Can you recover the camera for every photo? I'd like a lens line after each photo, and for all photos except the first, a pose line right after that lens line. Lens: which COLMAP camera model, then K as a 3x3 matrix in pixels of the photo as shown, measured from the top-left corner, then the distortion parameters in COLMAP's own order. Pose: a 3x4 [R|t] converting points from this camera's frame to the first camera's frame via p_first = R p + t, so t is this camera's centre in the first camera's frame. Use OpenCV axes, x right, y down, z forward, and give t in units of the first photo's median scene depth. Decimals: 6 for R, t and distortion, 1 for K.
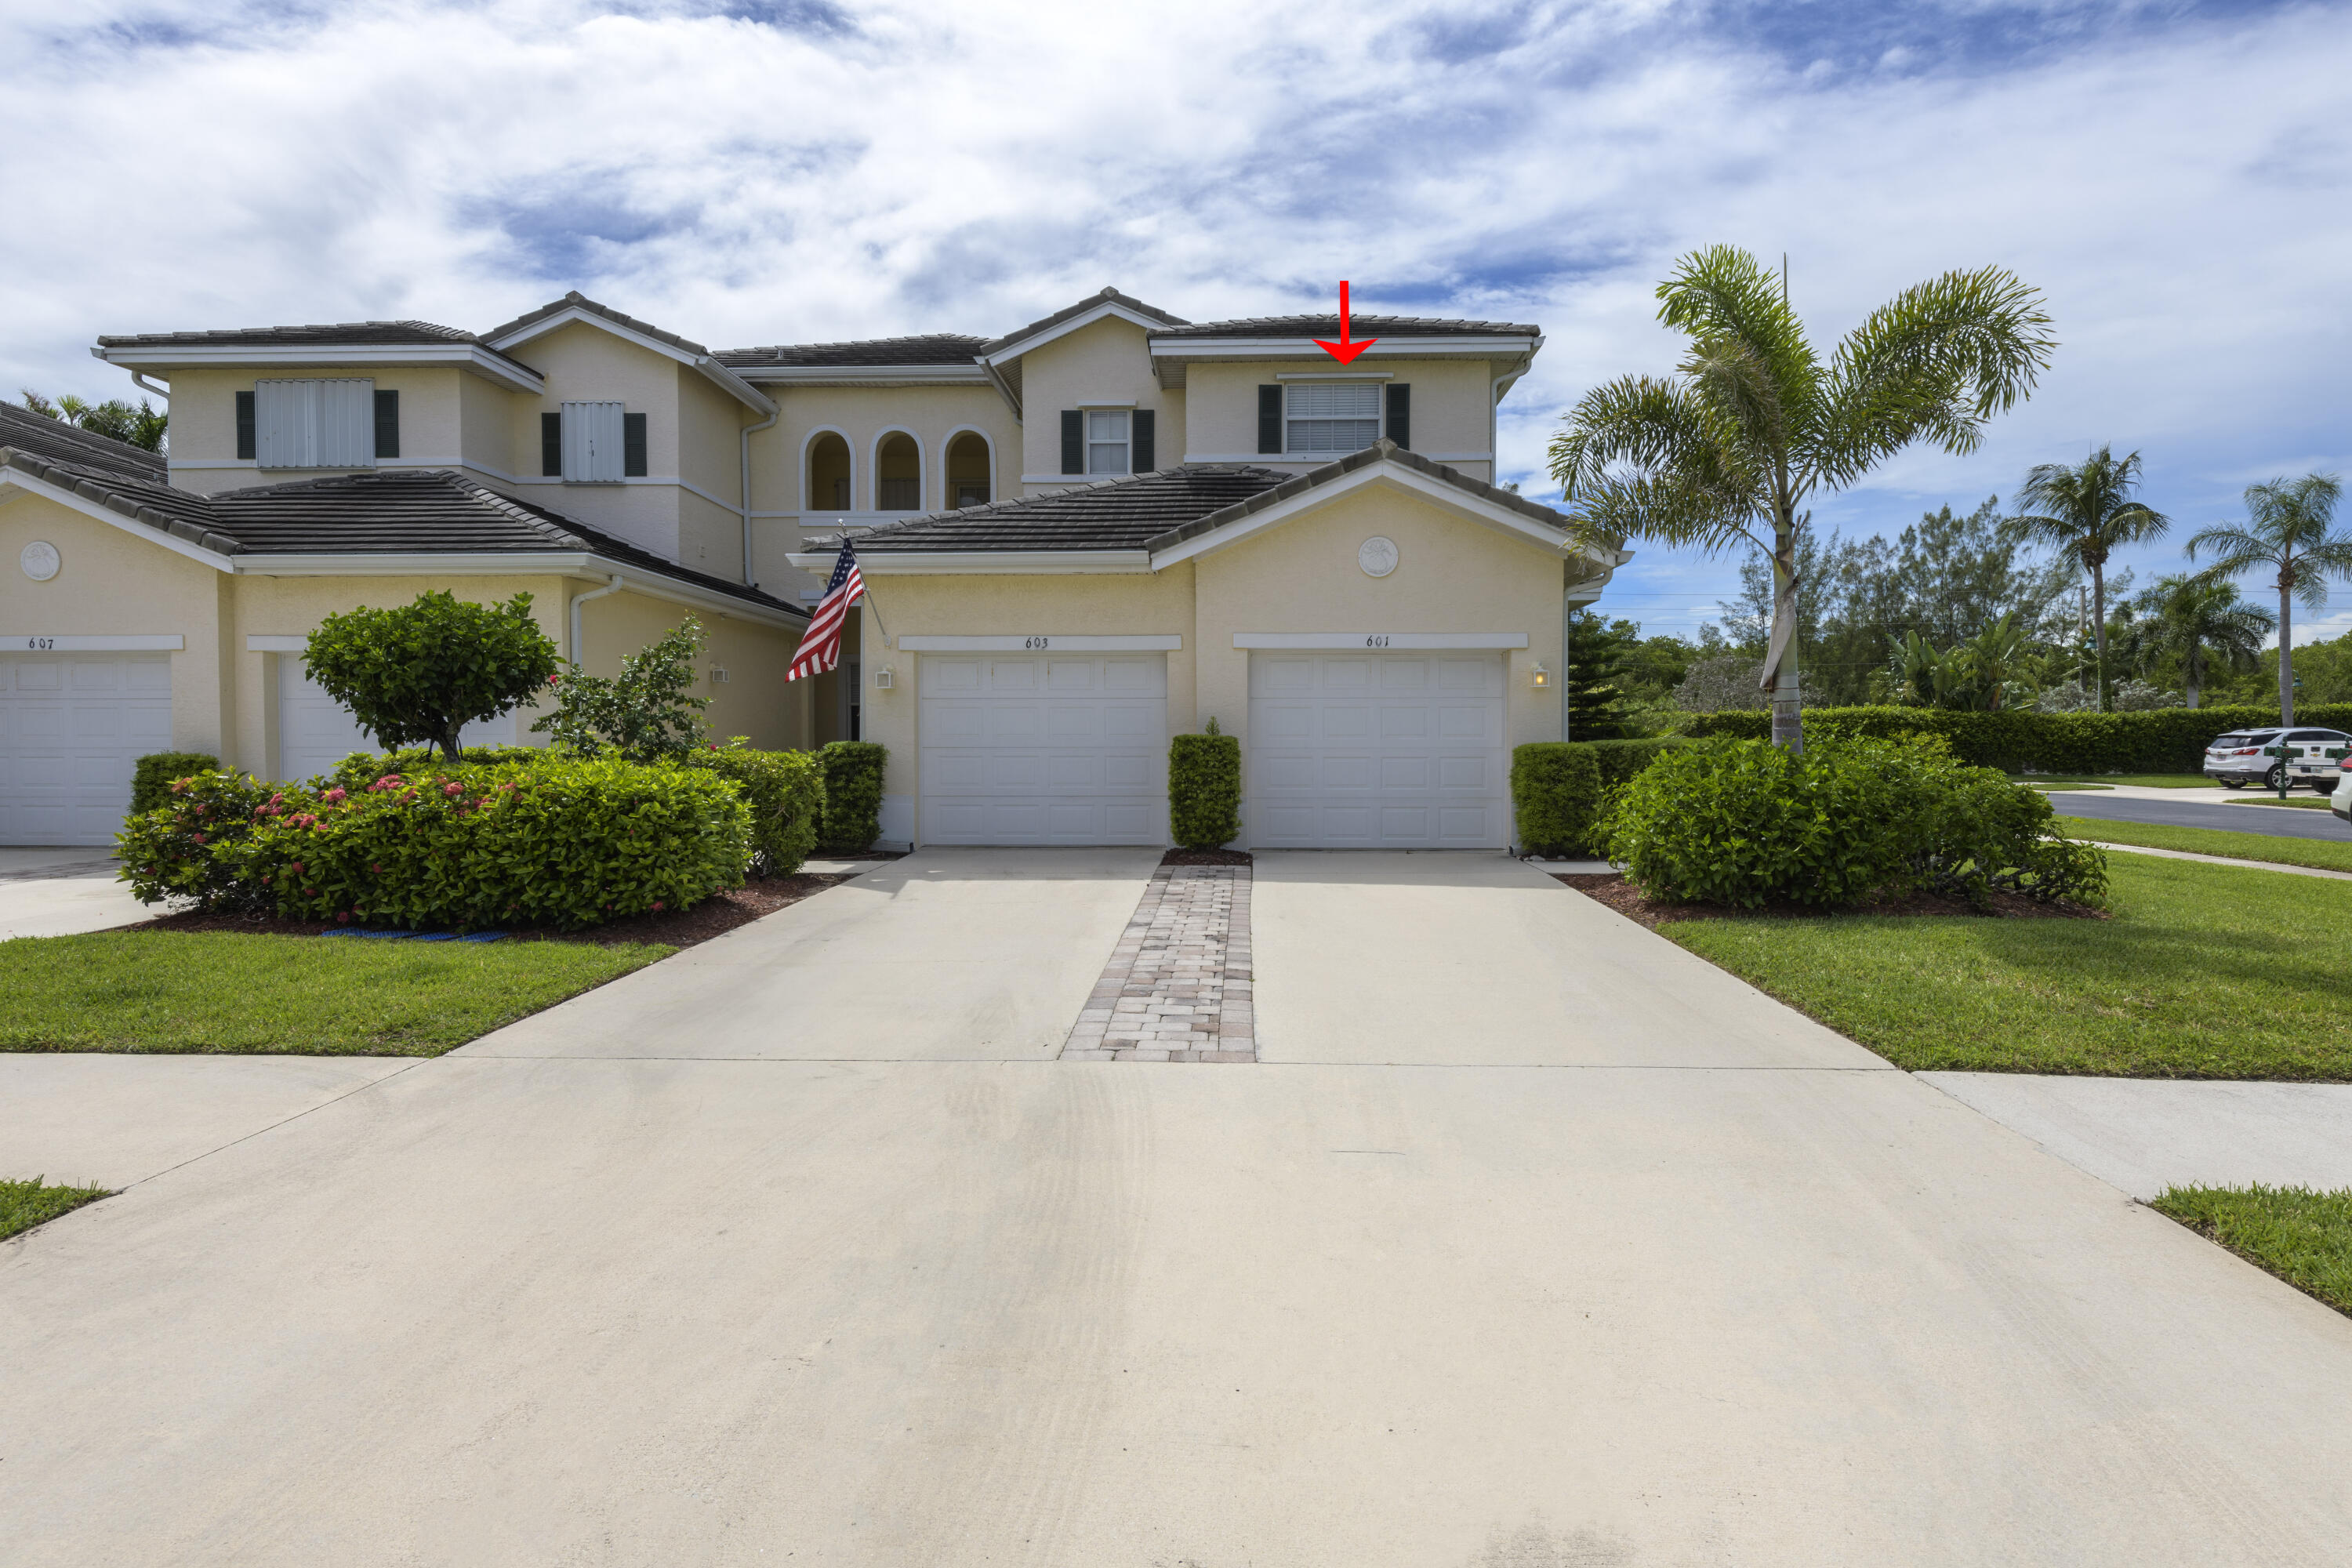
lens RADIAL K [[1228.5, 0, 1176.0], [0, 1228.5, 784.0], [0, 0, 1]] dist [0.017392, -0.001092]
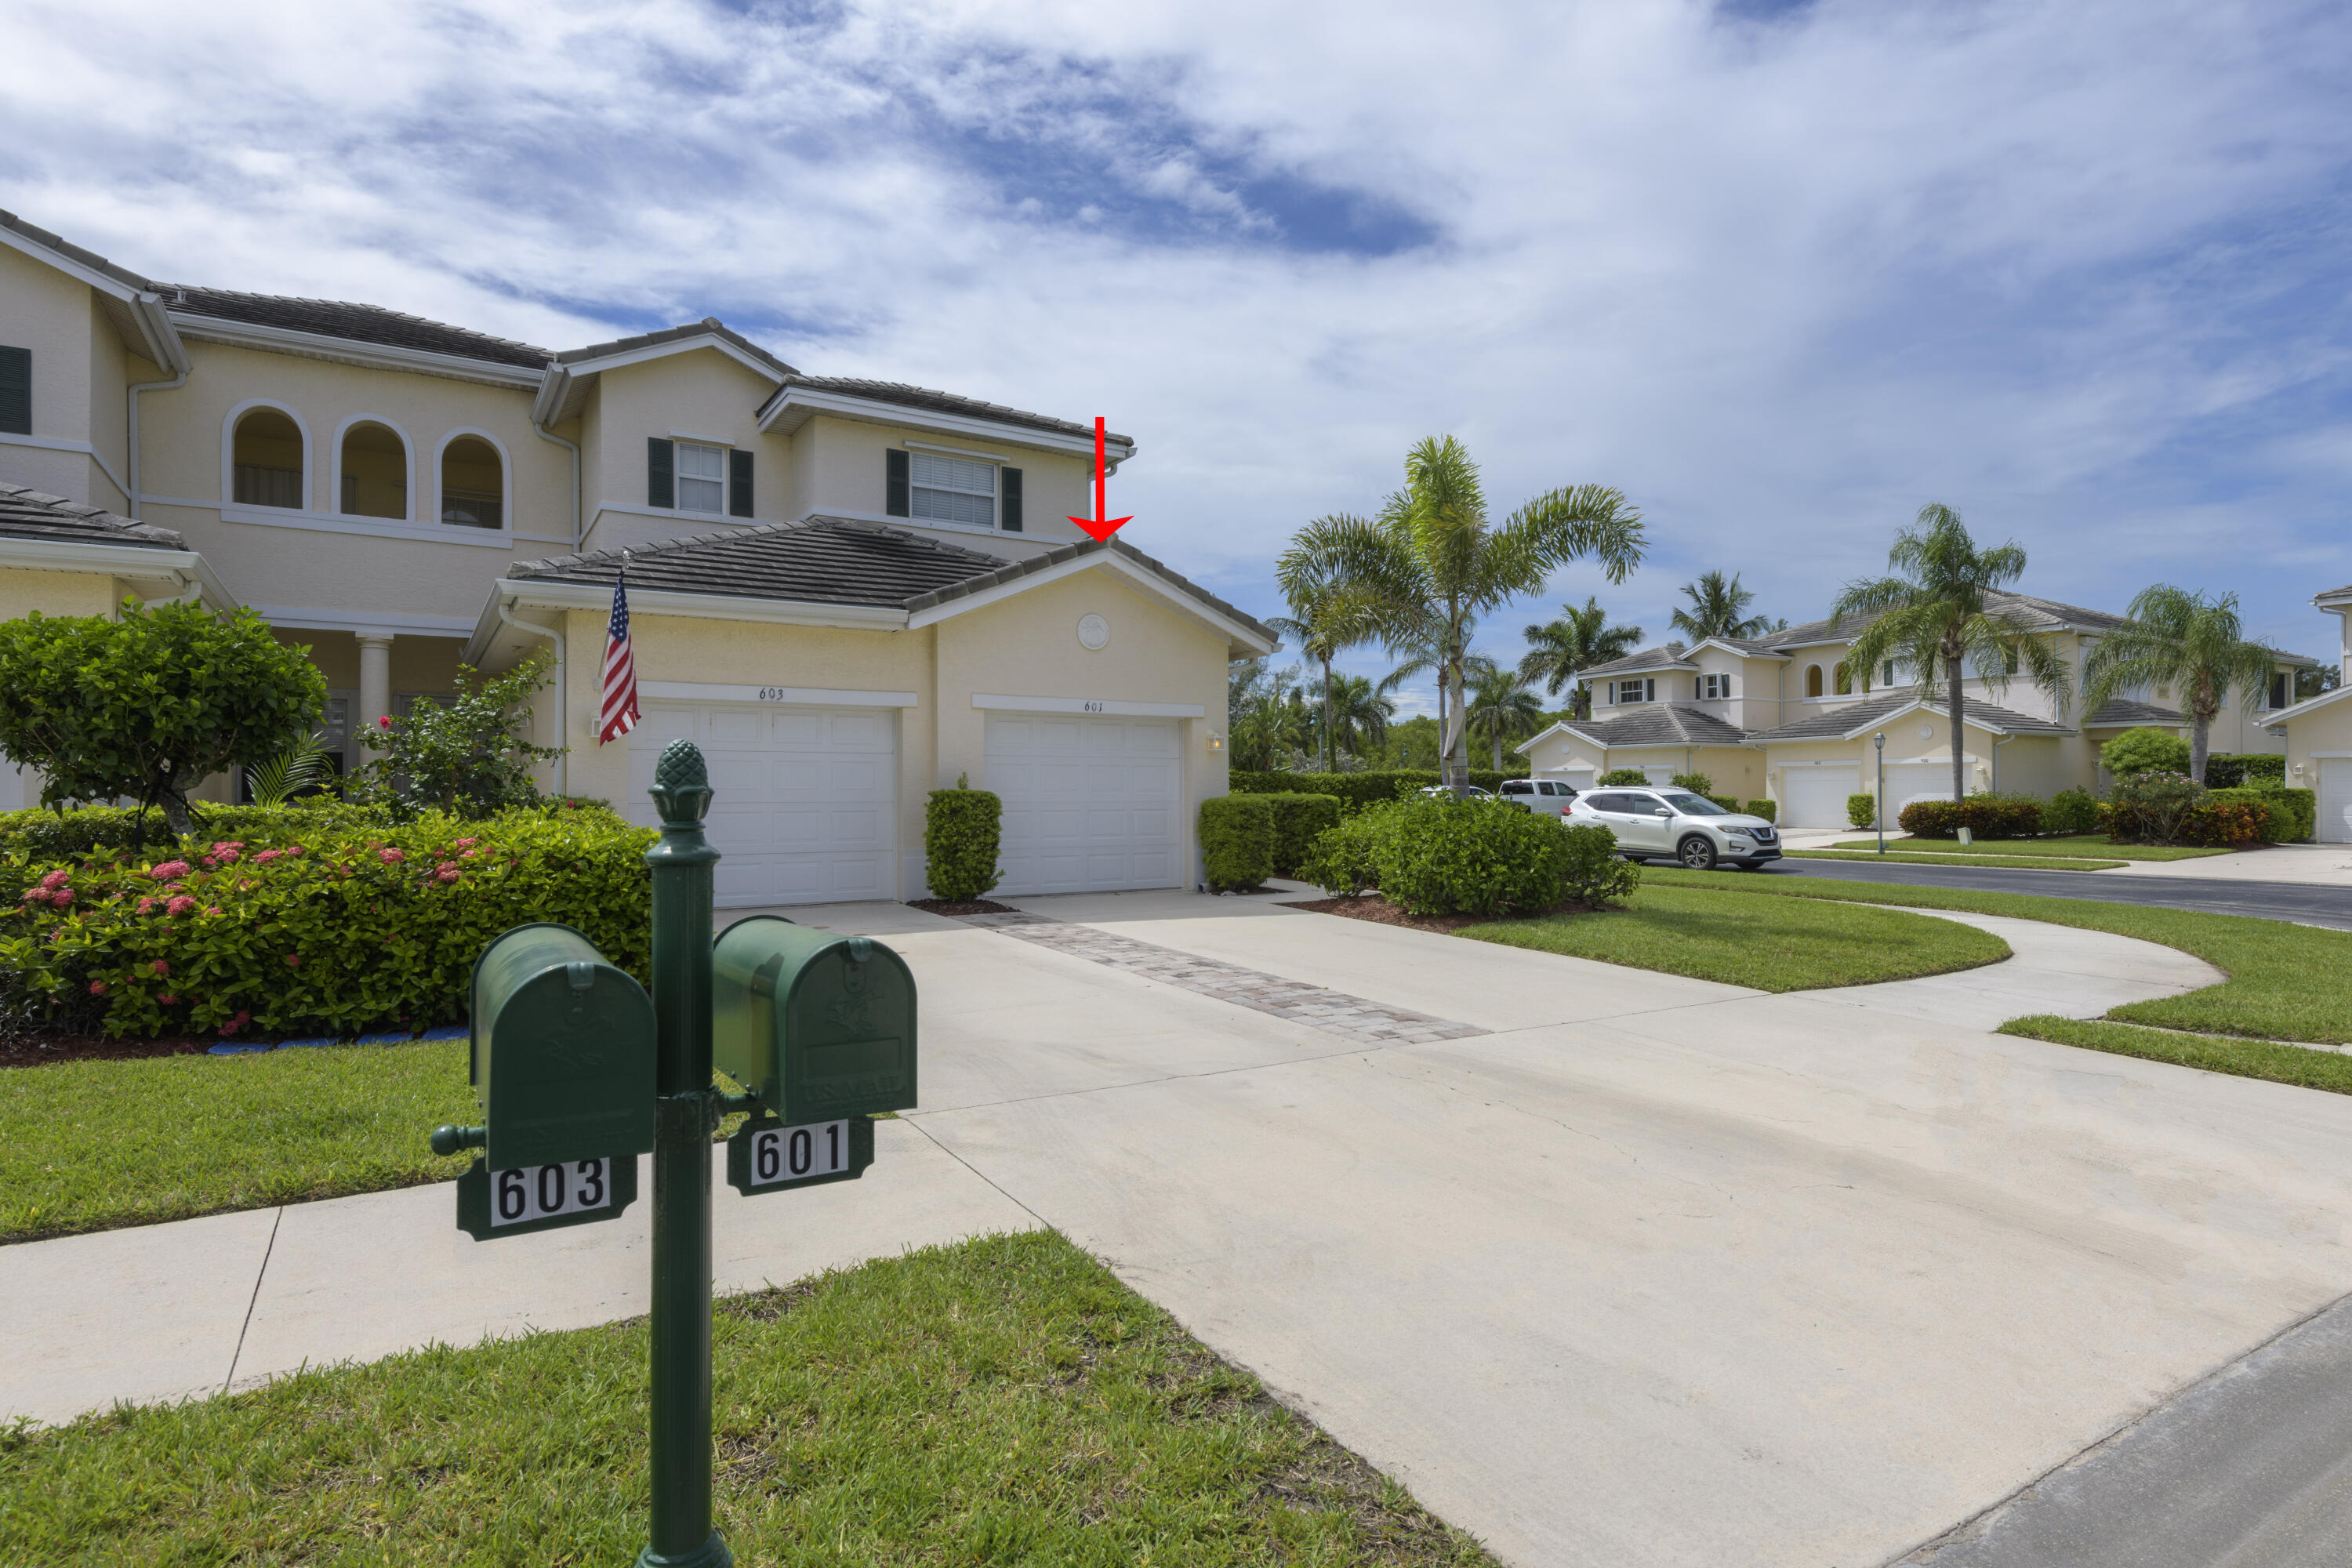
lens RADIAL K [[1237.3, 0, 1183.4], [0, 1237.3, 800.5], [0, 0, 1]] dist [0.014808, -0.001674]
pose [[0.830825, -0.003700, 0.556521, -0.384083], [0.021076, 0.999470, -0.024819, -0.000852], [-0.556134, 0.032350, 0.830463, 0.019954]]
